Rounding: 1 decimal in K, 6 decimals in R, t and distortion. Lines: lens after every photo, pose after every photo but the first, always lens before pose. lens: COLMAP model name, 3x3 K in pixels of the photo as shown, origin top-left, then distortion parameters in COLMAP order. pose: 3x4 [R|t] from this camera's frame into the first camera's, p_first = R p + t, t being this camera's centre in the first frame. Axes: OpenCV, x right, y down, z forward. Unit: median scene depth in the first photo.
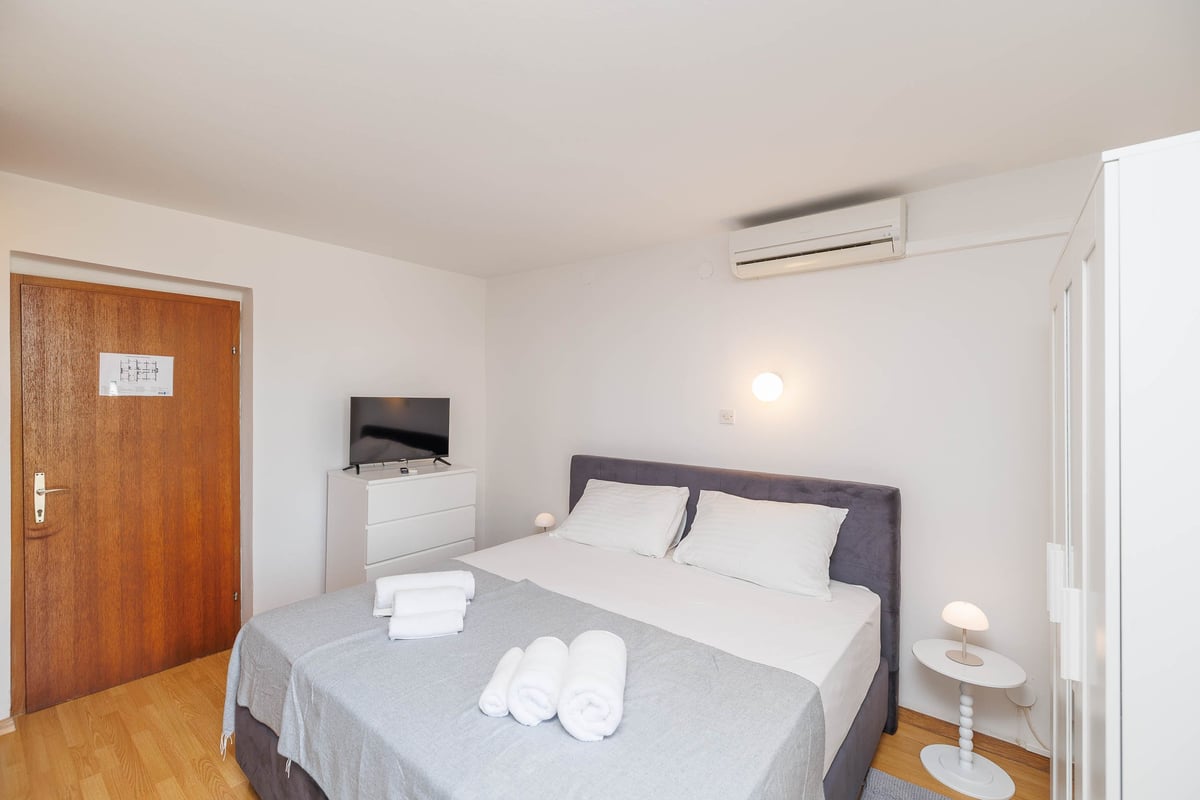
lens RADIAL K [[503.8, 0, 545.3], [0, 503.8, 400.1], [0, 0, 1]] dist [-0.000533, -0.000059]
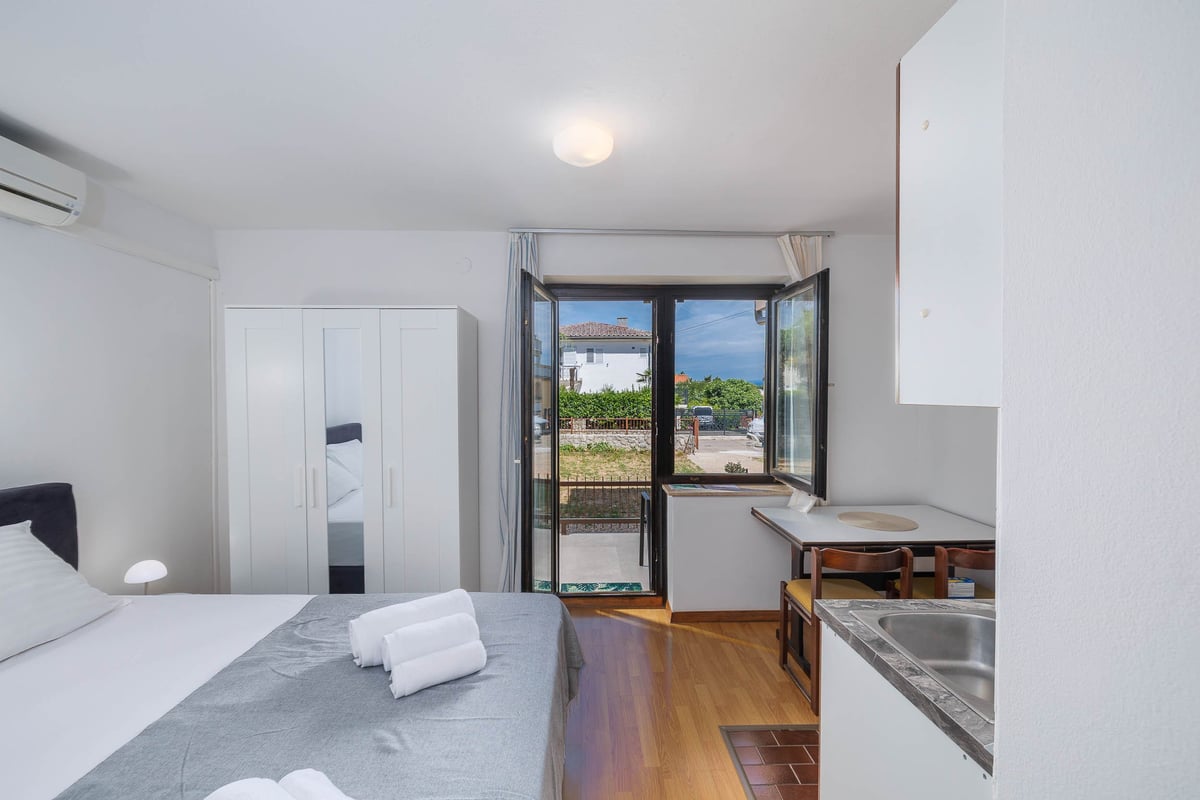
lens RADIAL K [[491.4, 0, 600.0], [0, 491.4, 400.0], [0, 0, 1]] dist [-0.000403, -0.000100]
pose [[-0.682420, -0.019805, 0.730692, -0.575066], [0.001009, 0.999606, 0.028037, -0.000750], [-0.730960, 0.019870, -0.682131, 0.818095]]
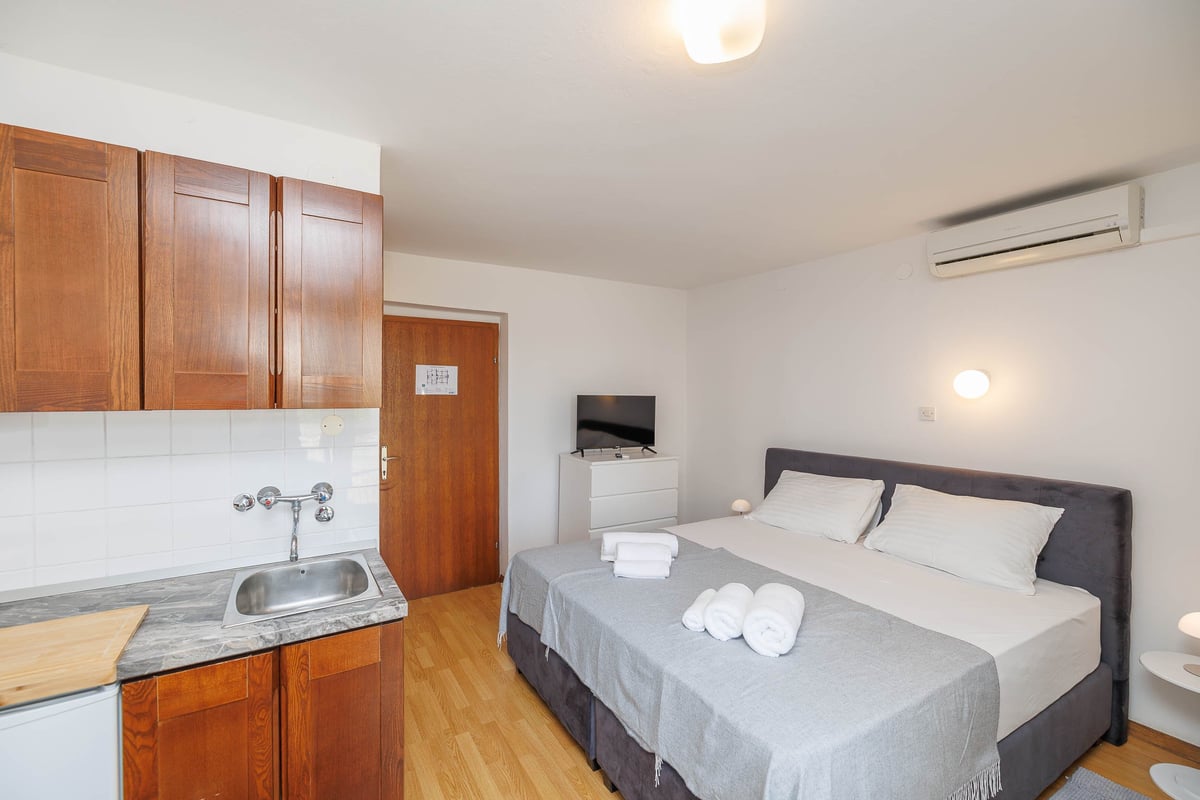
lens RADIAL K [[484.4, 0, 587.5], [0, 484.4, 401.0], [0, 0, 1]] dist [0.001218, 0.000083]
pose [[0.949646, 0.001449, -0.313320, 0.017996], [0.000214, 0.999986, 0.005274, 0.002522], [0.313323, -0.005075, 0.949633, -0.170335]]
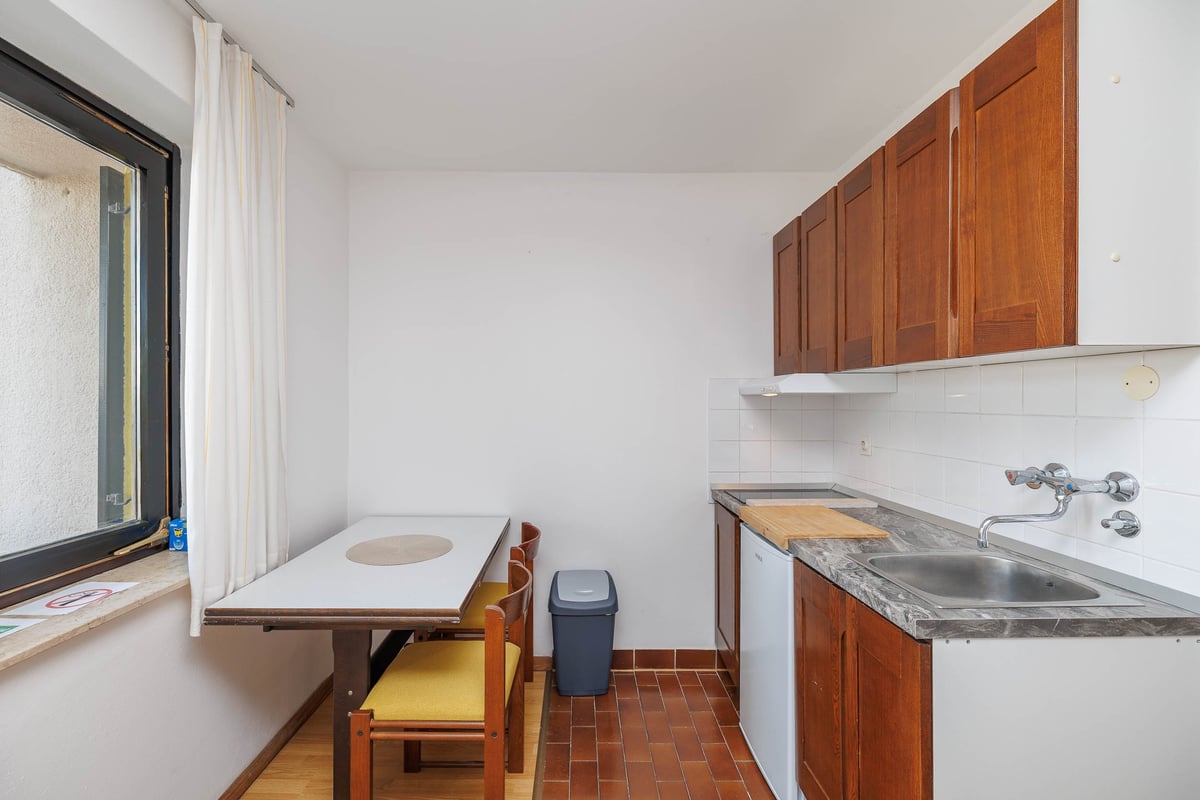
lens RADIAL K [[503.8, 0, 545.3], [0, 503.8, 400.1], [0, 0, 1]] dist [-0.000533, -0.000059]
pose [[-0.781635, -0.000103, -0.623736, 0.133165], [-0.000656, 1.000000, 0.000657, 0.059084], [0.623736, 0.000923, -0.781634, 0.411826]]
